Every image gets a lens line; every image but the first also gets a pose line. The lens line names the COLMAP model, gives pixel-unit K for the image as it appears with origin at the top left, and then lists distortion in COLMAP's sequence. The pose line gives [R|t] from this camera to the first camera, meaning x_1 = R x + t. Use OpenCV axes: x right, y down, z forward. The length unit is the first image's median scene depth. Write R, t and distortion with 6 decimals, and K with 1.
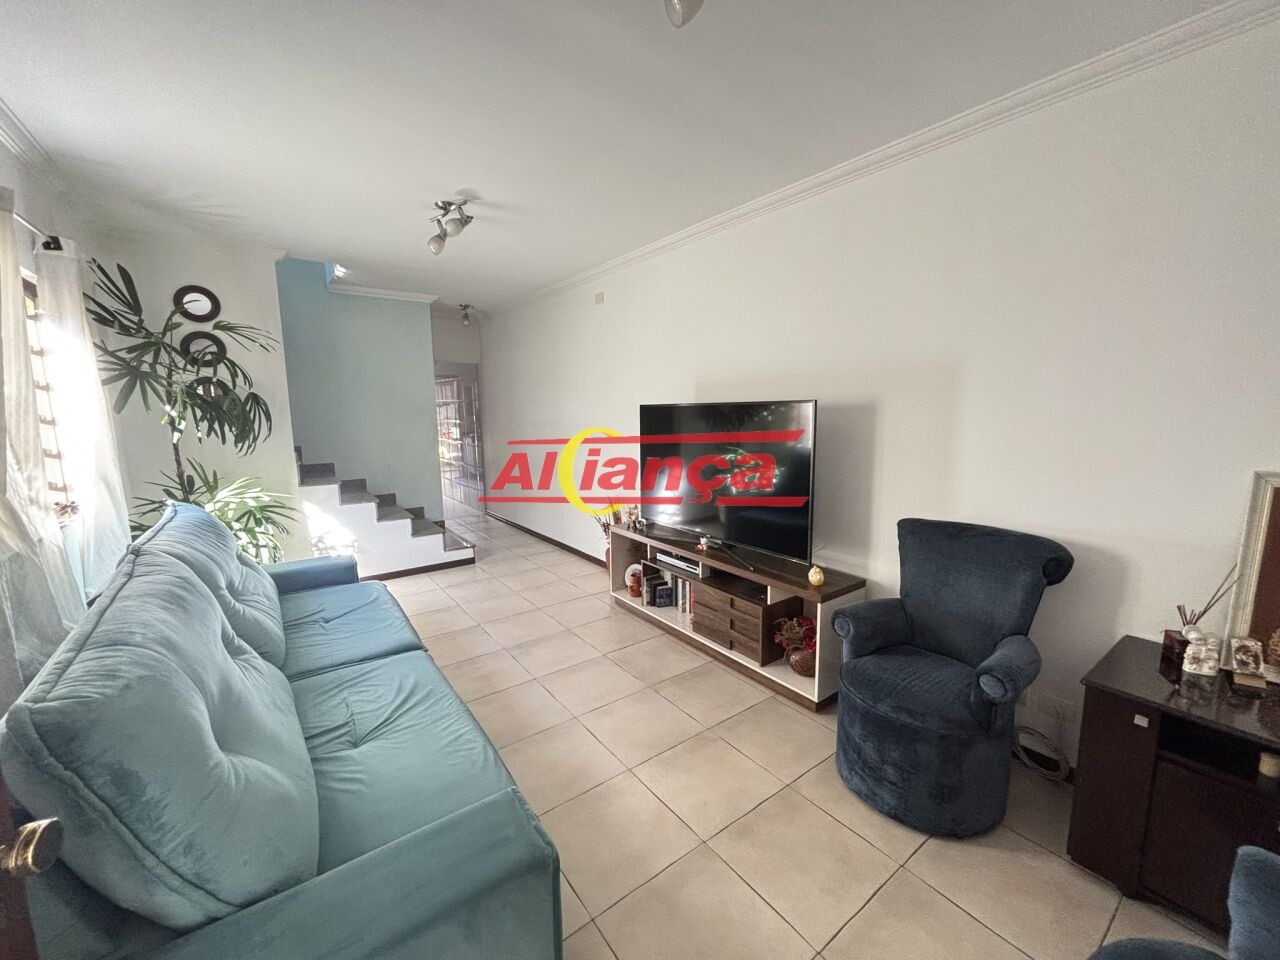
lens RADIAL K [[516.2, 0, 640.0], [0, 516.2, 480.0], [0, 0, 1]] dist [0.000123, 0.000187]
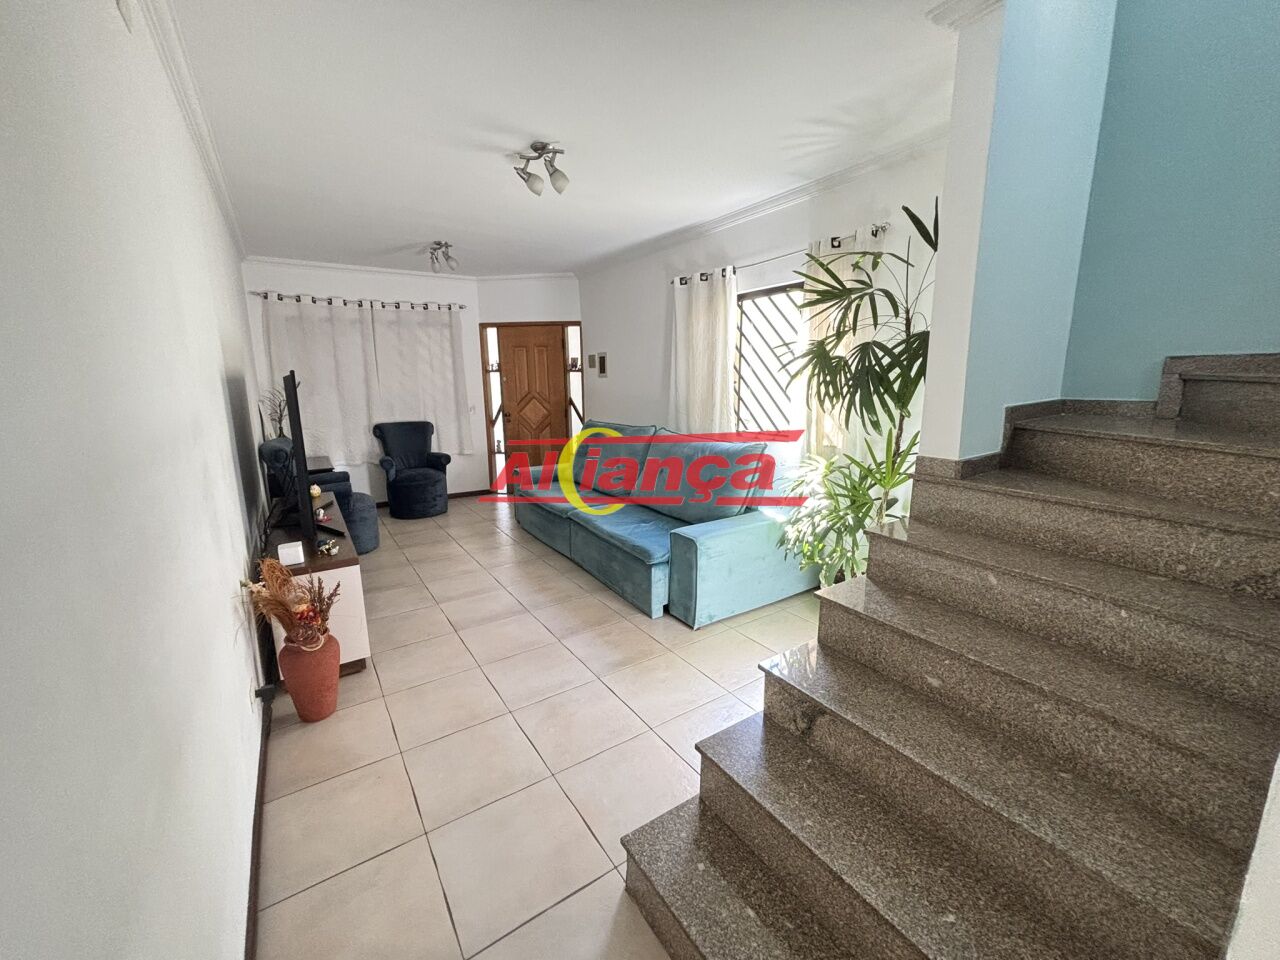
lens RADIAL K [[516.2, 0, 640.0], [0, 516.2, 480.0], [0, 0, 1]] dist [0.000123, 0.000187]
pose [[-0.999089, 0.011336, 0.041147, -0.559240], [0.024442, 0.942306, 0.333859, -0.269797], [-0.034988, 0.334560, -0.941725, 1.975871]]
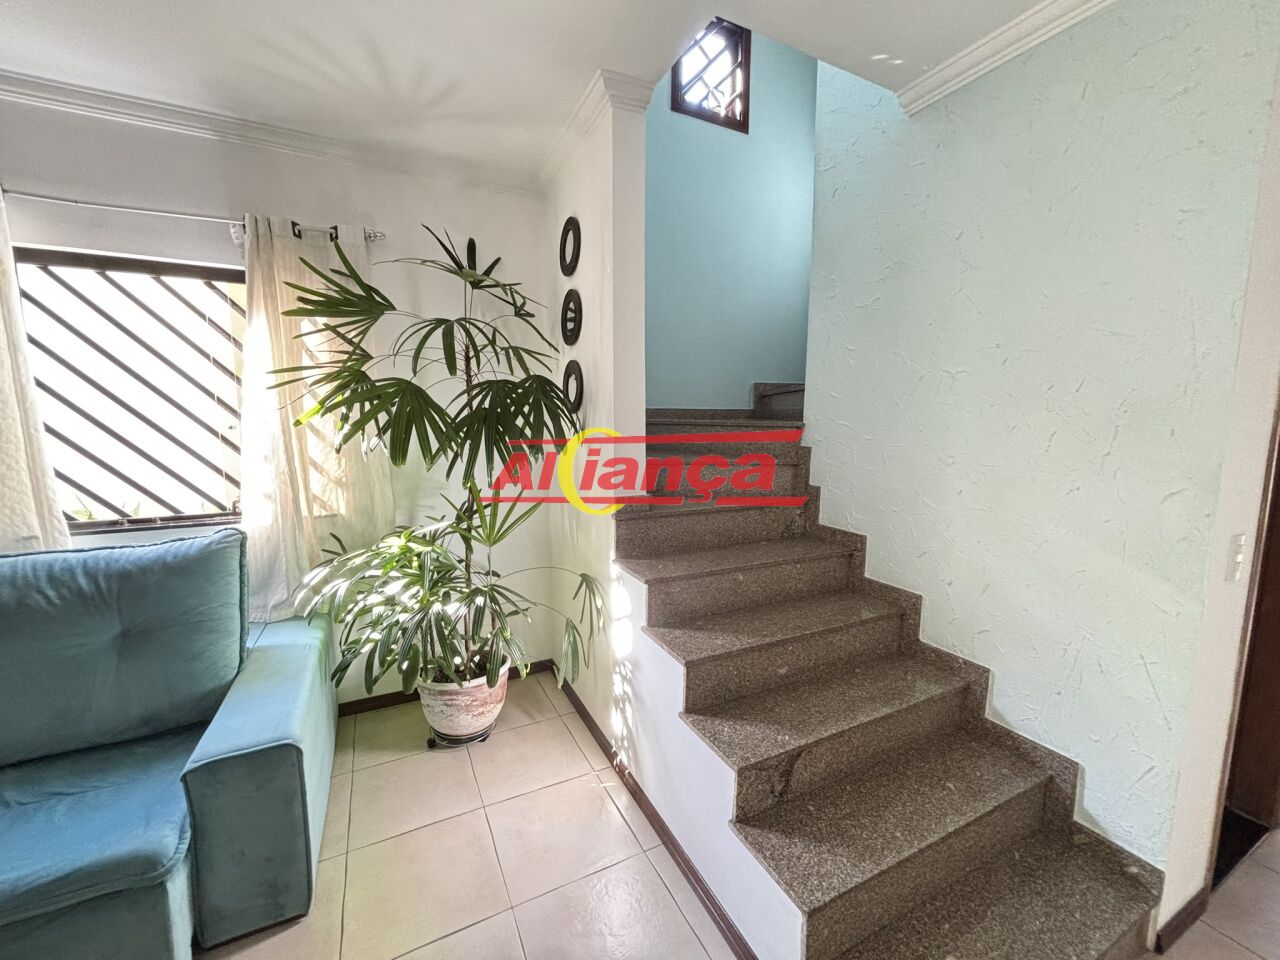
lens RADIAL K [[516.2, 0, 640.0], [0, 516.2, 480.0], [0, 0, 1]] dist [0.000123, 0.000187]
pose [[-0.164193, 0.128004, -0.978088, -0.225260], [-0.143572, 0.977885, 0.152079, -0.195883], [0.975924, 0.165396, -0.142184, 1.436000]]
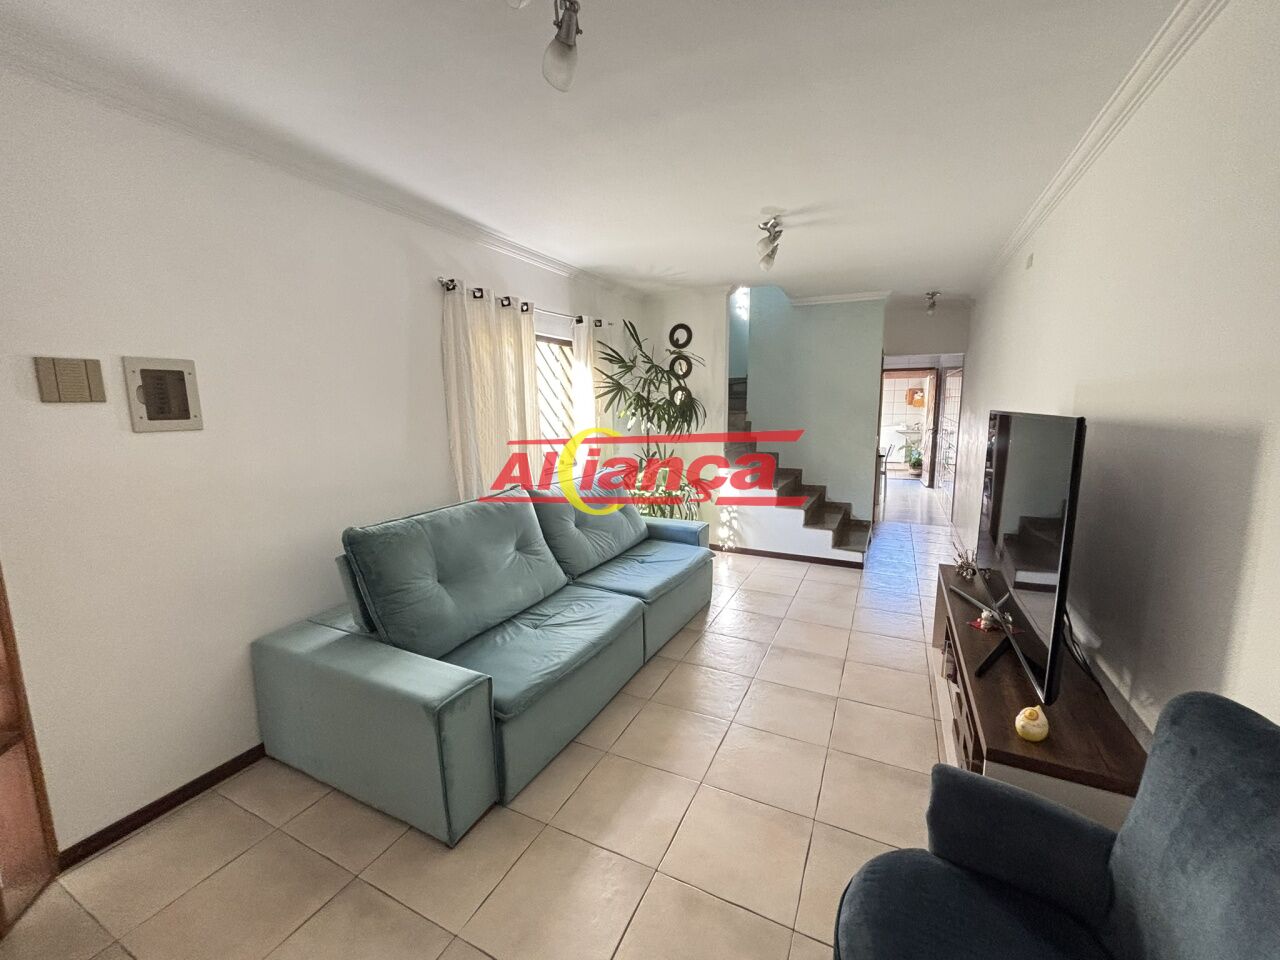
lens RADIAL K [[512.9, 0, 640.0], [0, 512.9, 480.0], [0, 0, 1]] dist [0.022266, 0.000000]
pose [[0.466578, 0.138367, -0.873590, 0.502117], [-0.123145, 0.988230, 0.090754, -0.065608], [0.875865, 0.065235, 0.478126, 0.267819]]
